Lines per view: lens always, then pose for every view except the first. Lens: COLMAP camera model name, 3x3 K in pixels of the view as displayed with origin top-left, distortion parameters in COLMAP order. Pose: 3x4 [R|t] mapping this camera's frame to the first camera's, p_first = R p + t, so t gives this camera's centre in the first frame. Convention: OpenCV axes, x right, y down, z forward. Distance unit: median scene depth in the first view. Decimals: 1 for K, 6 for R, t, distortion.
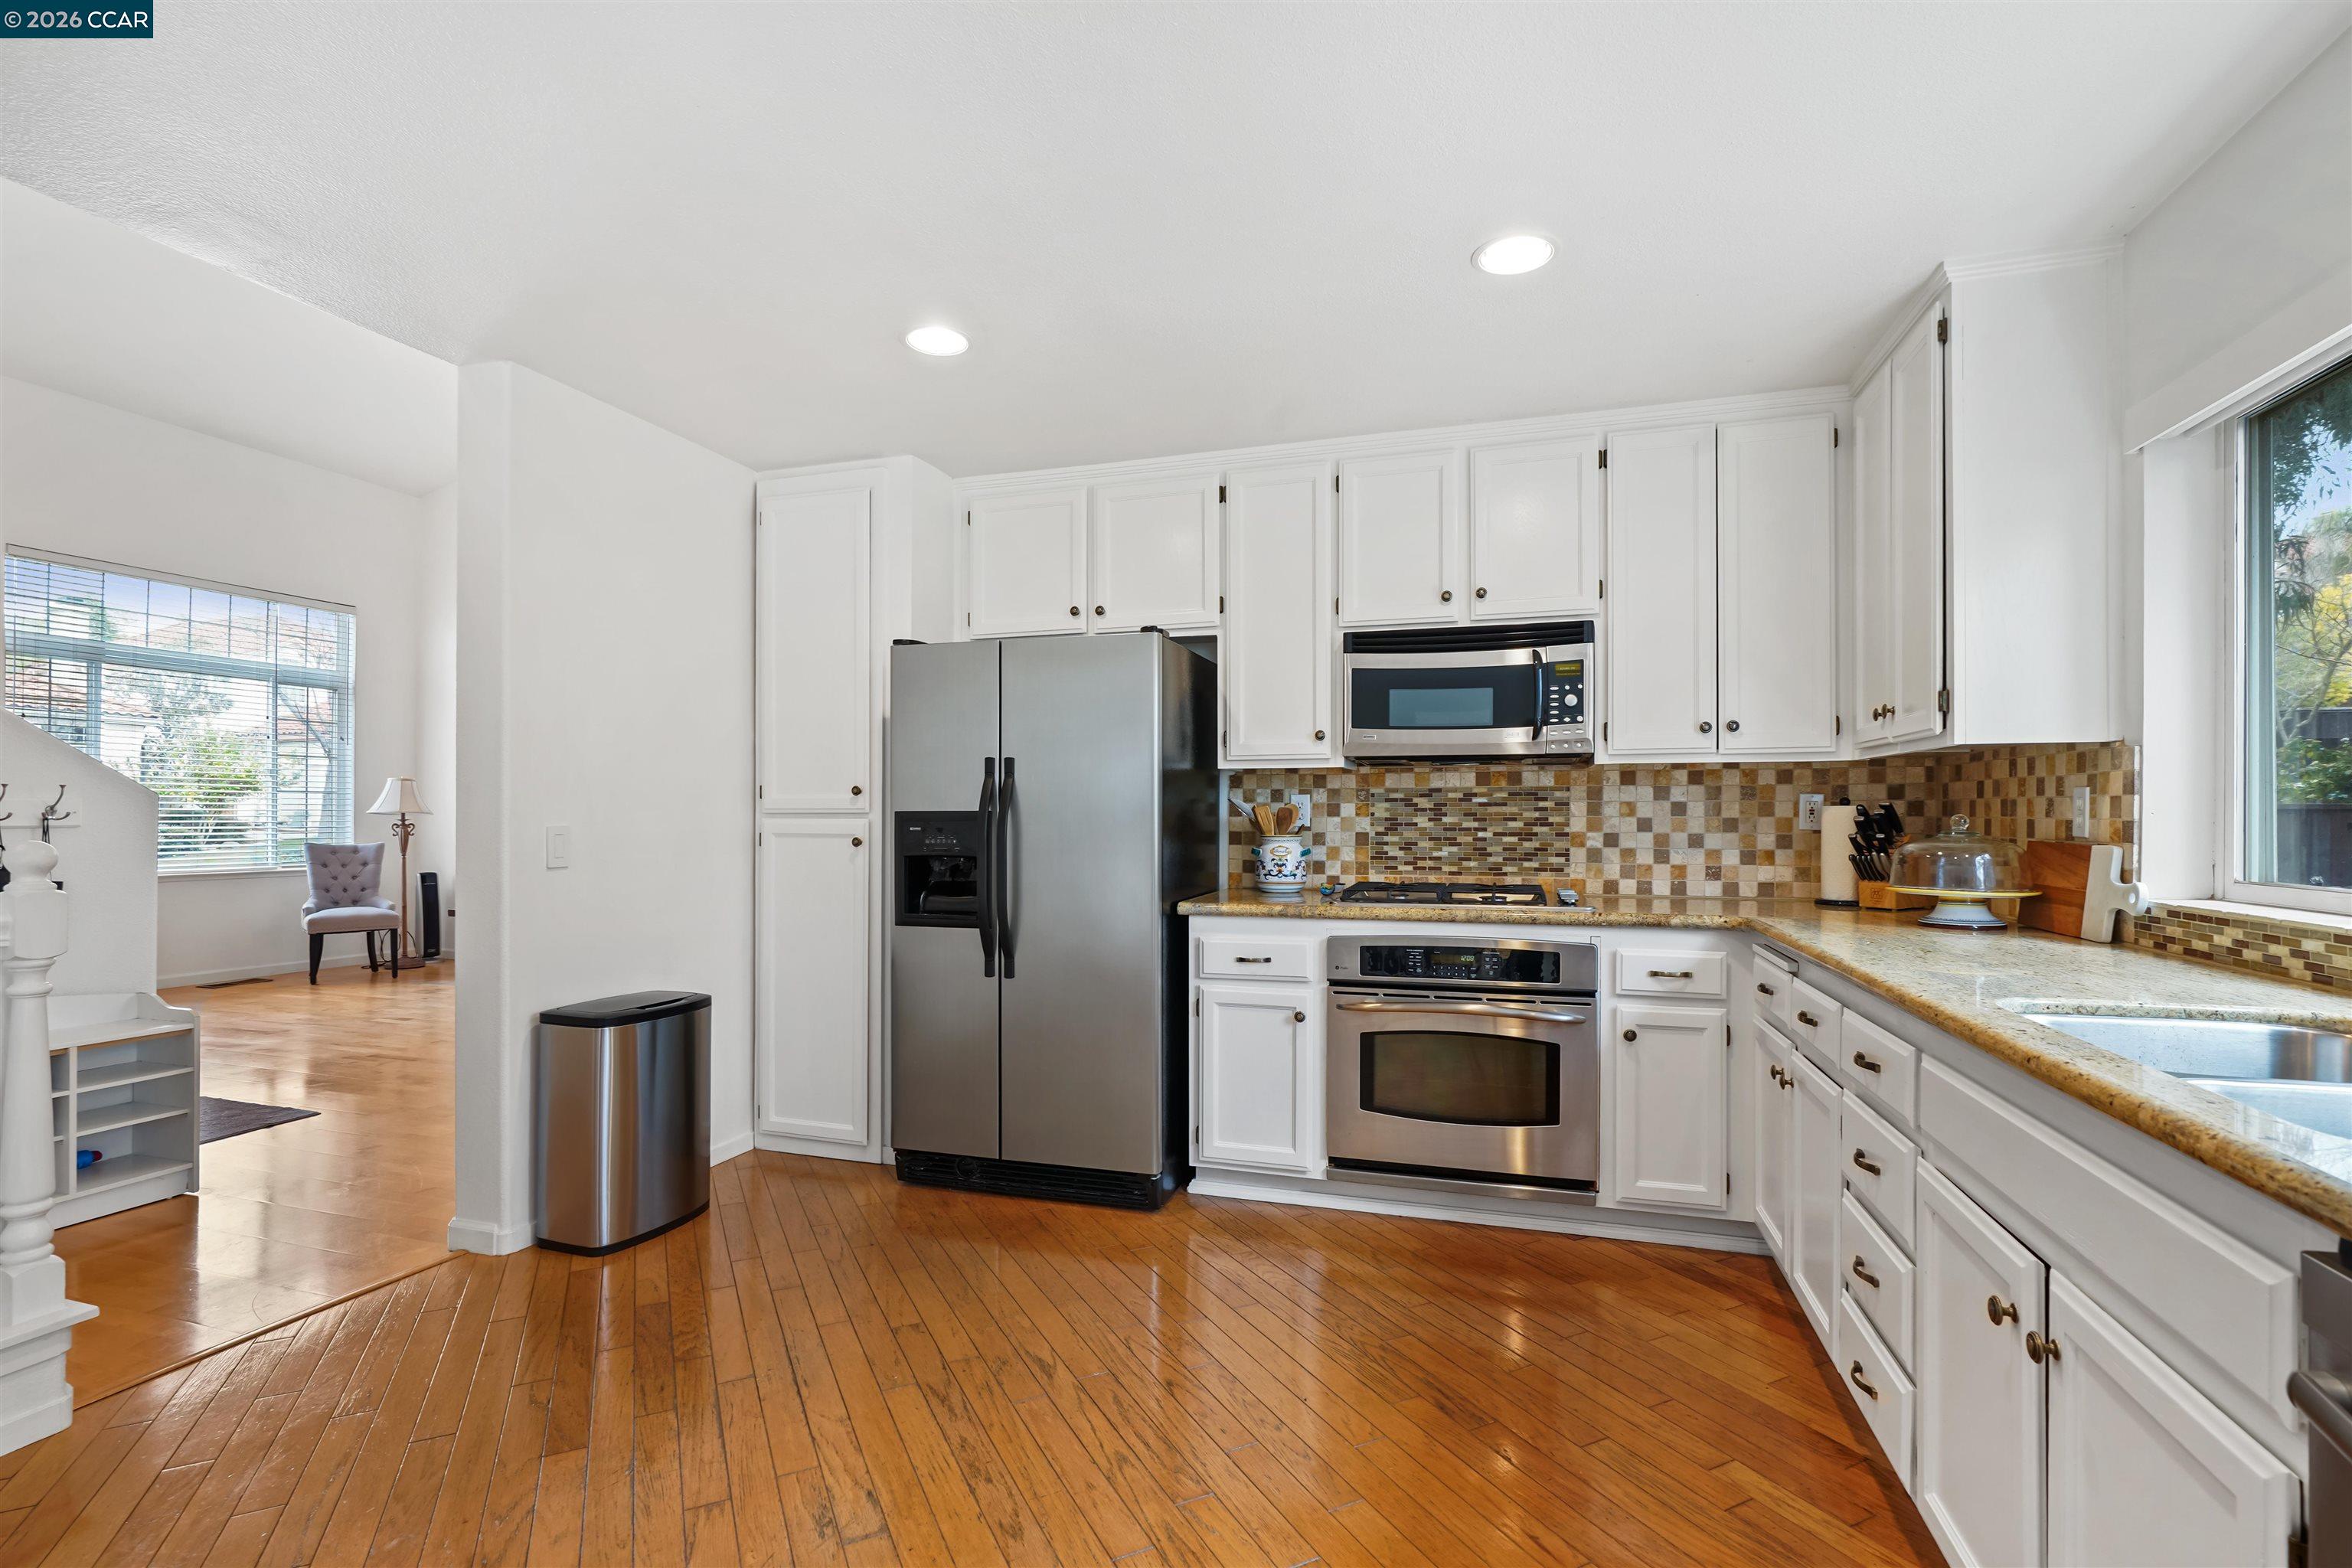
lens RADIAL K [[1089.9, 0, 1182.0], [0, 1089.9, 812.2], [0, 0, 1]] dist [-0.014880, 0.009215]
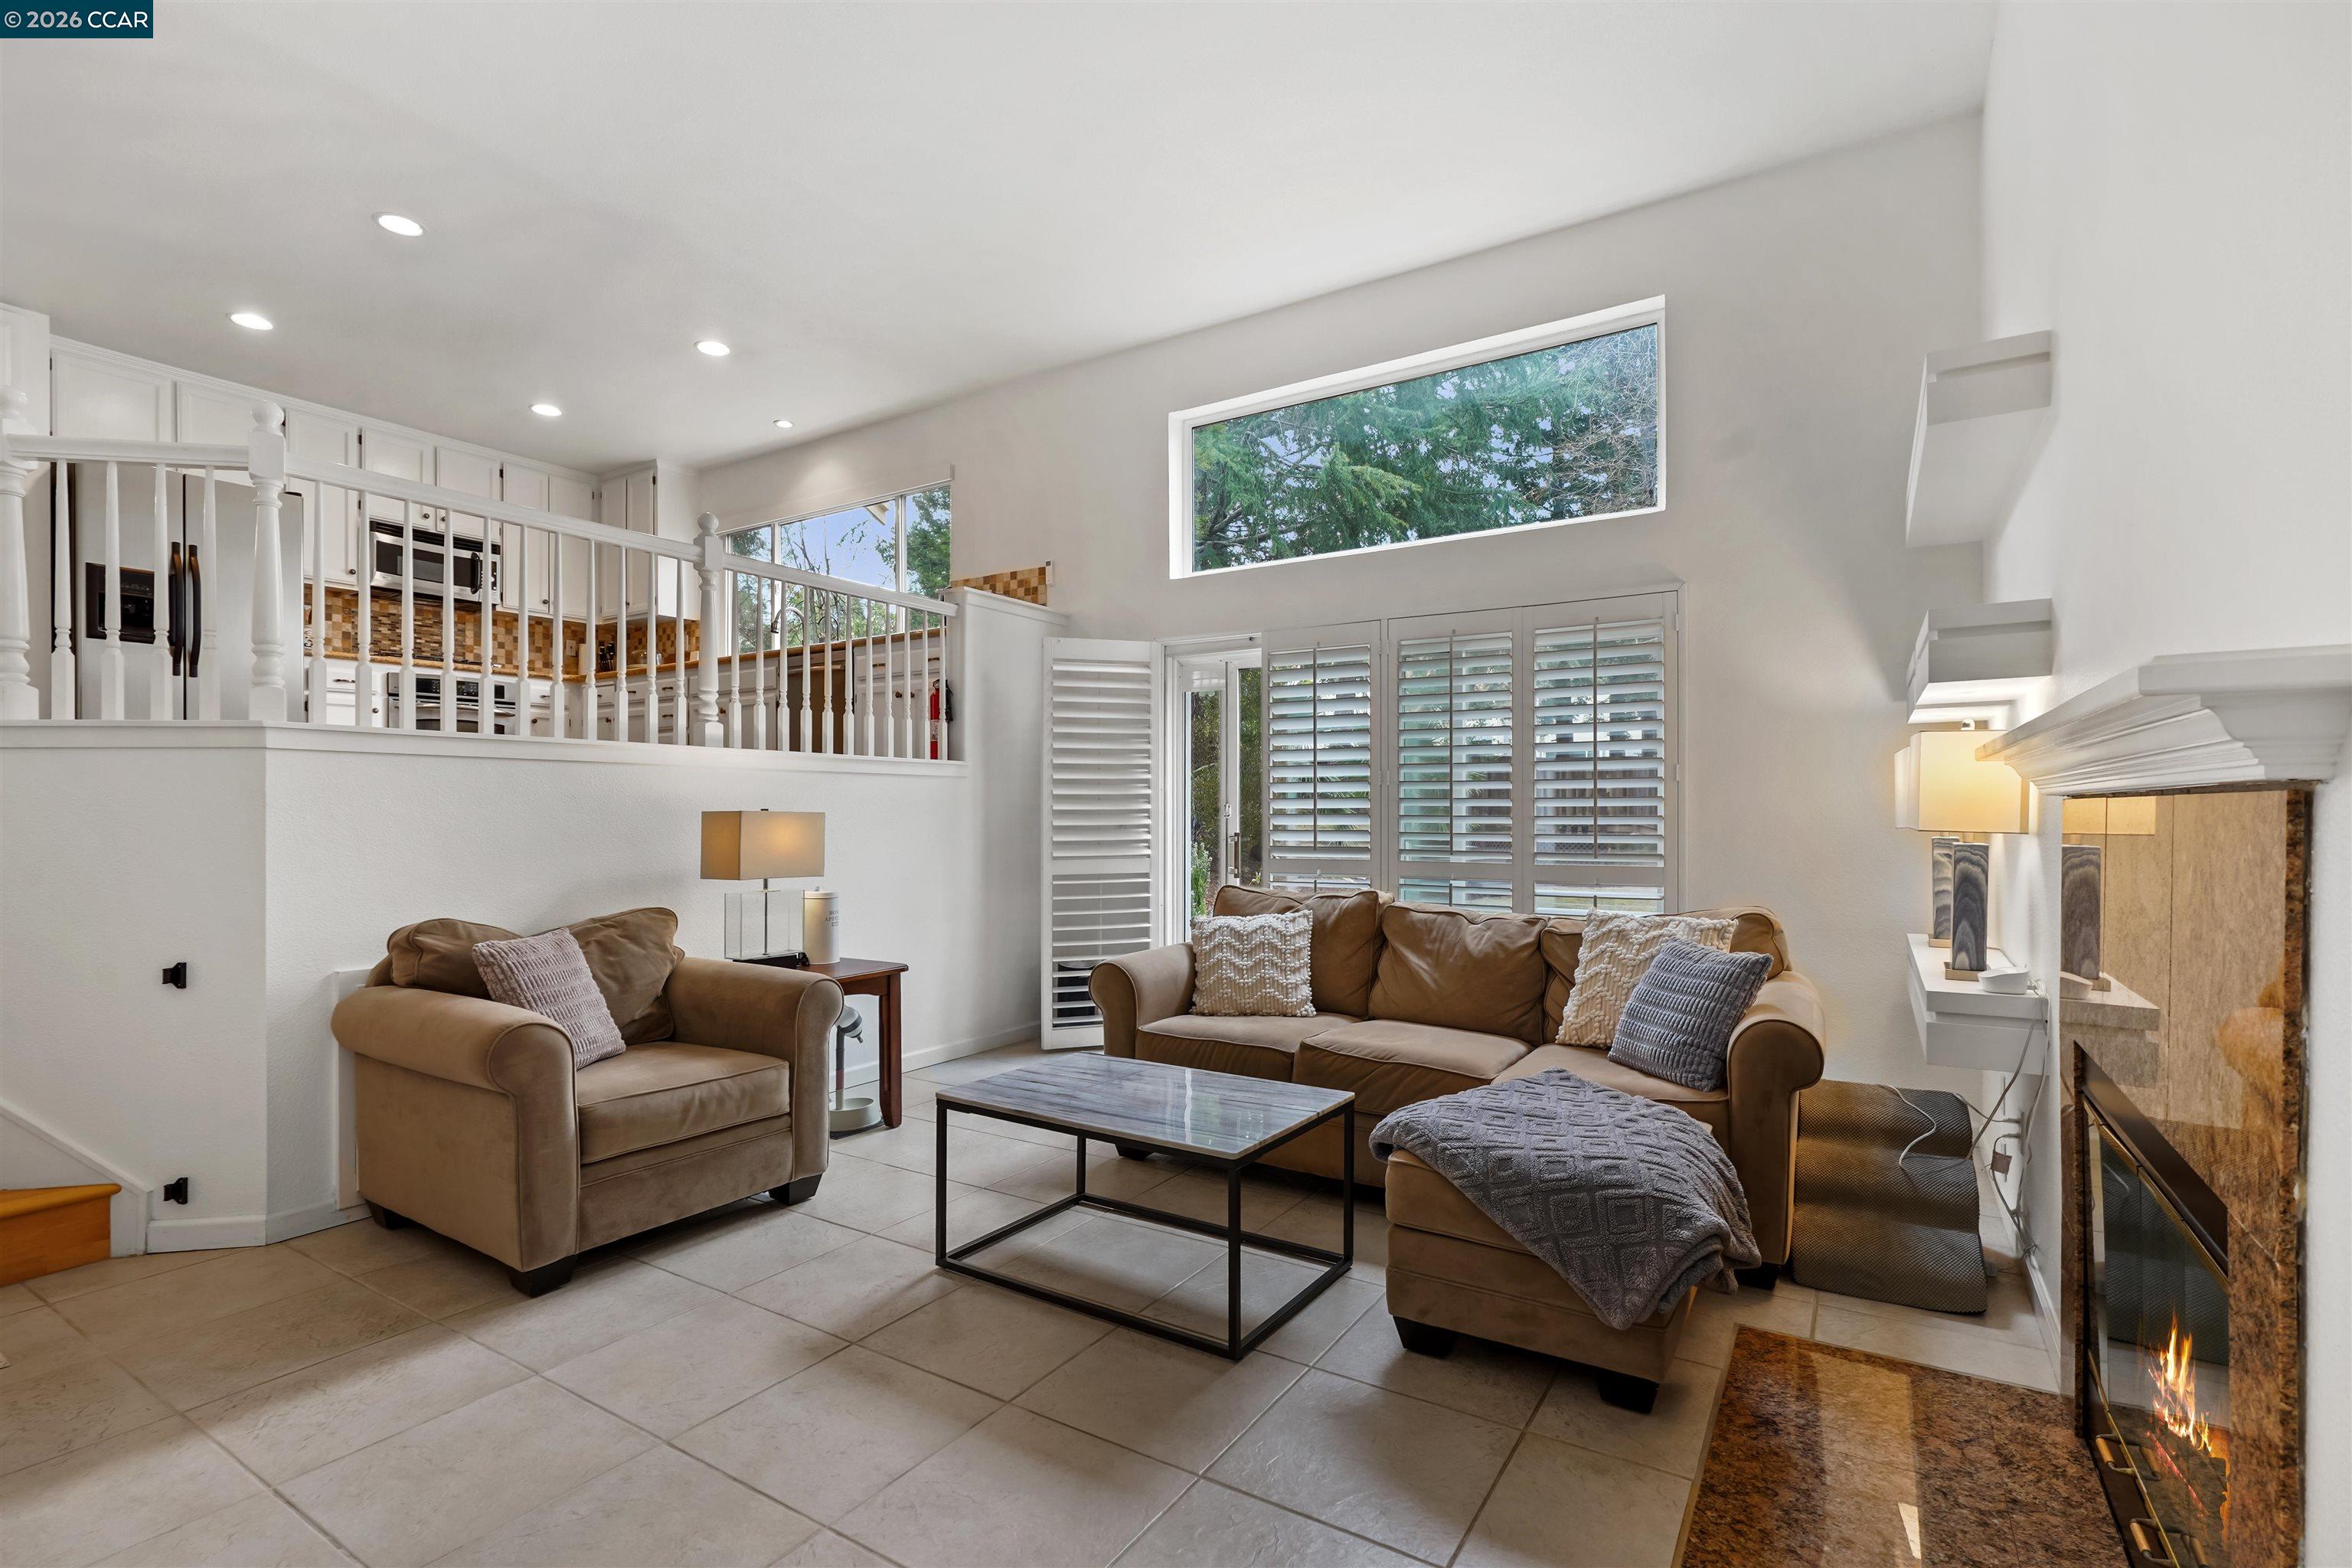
lens RADIAL K [[1089.9, 0, 1182.0], [0, 1089.9, 812.2], [0, 0, 1]] dist [-0.014880, 0.009215]
pose [[0.256374, -0.001754, 0.966576, -1.376136], [0.000121, 0.999998, 0.001783, 0.356892], [-0.966578, -0.000340, 0.256373, -0.897327]]
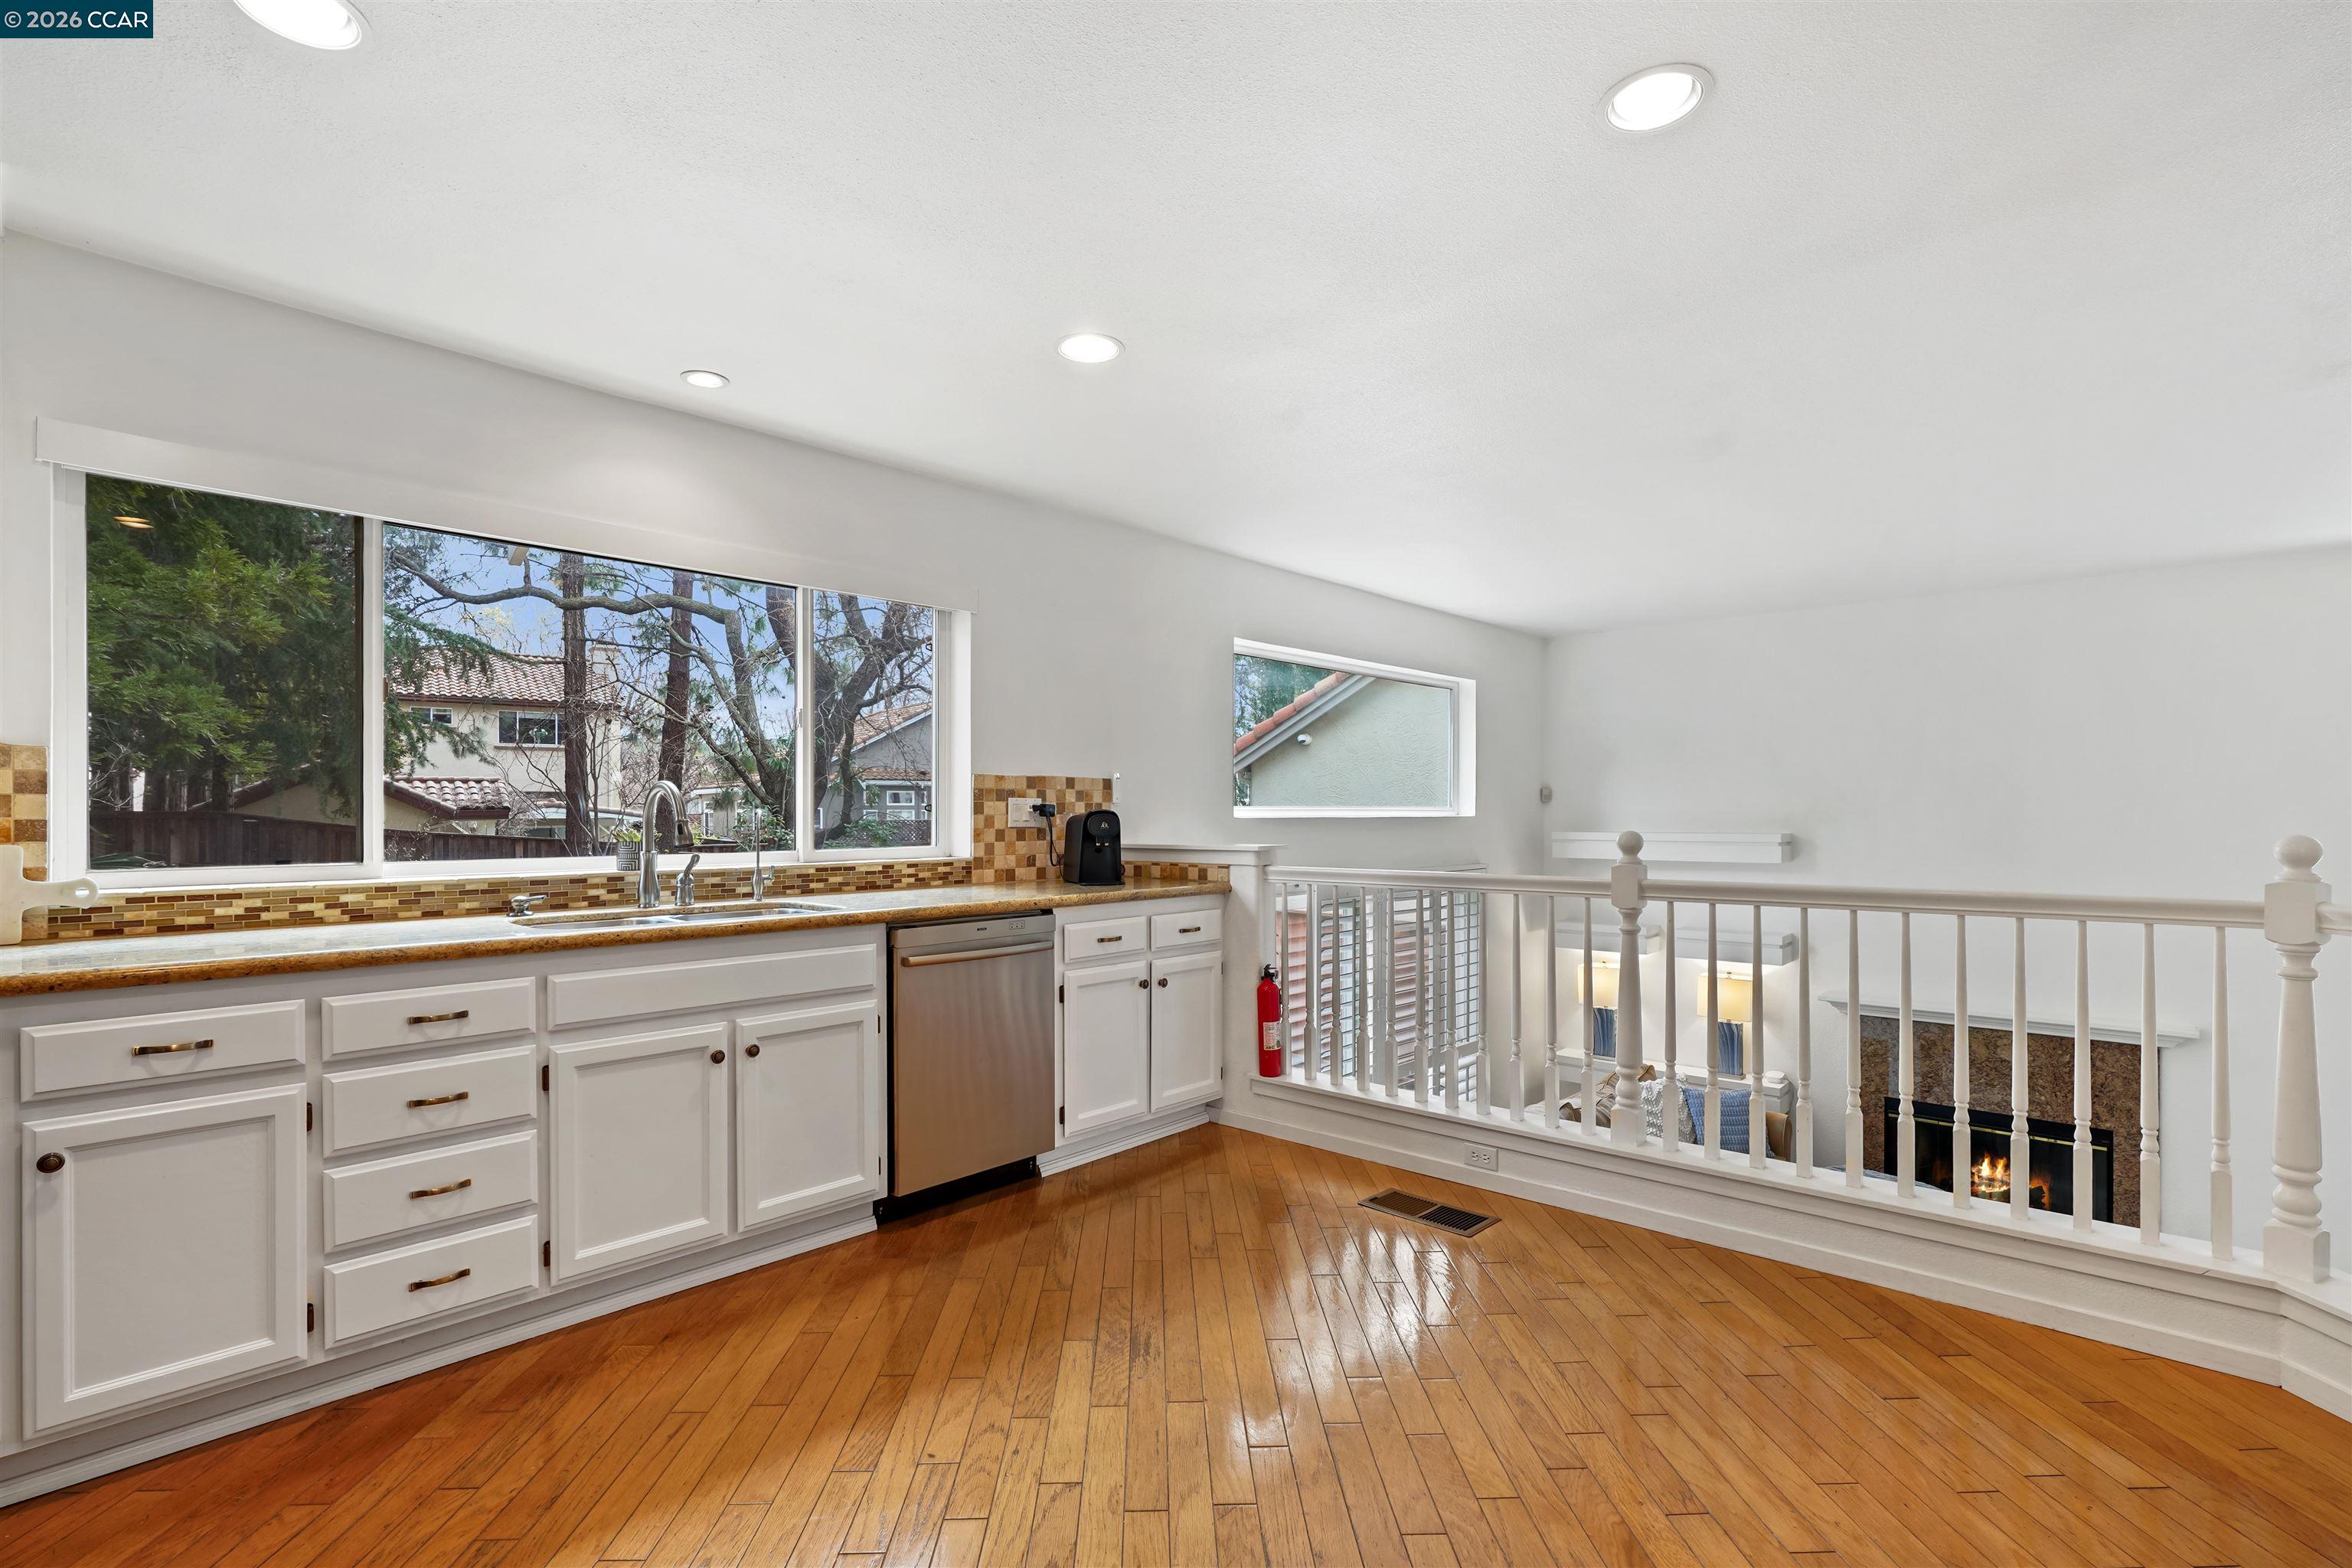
lens RADIAL K [[1075.5, 0, 1181.3], [0, 1075.5, 812.3], [0, 0, 1]] dist [-0.014318, 0.008262]
pose [[-0.903682, 0.000814, 0.428204, -0.353908], [-0.000535, 0.999995, -0.003029, 0.002366], [-0.428204, -0.002966, -0.903677, 0.968822]]
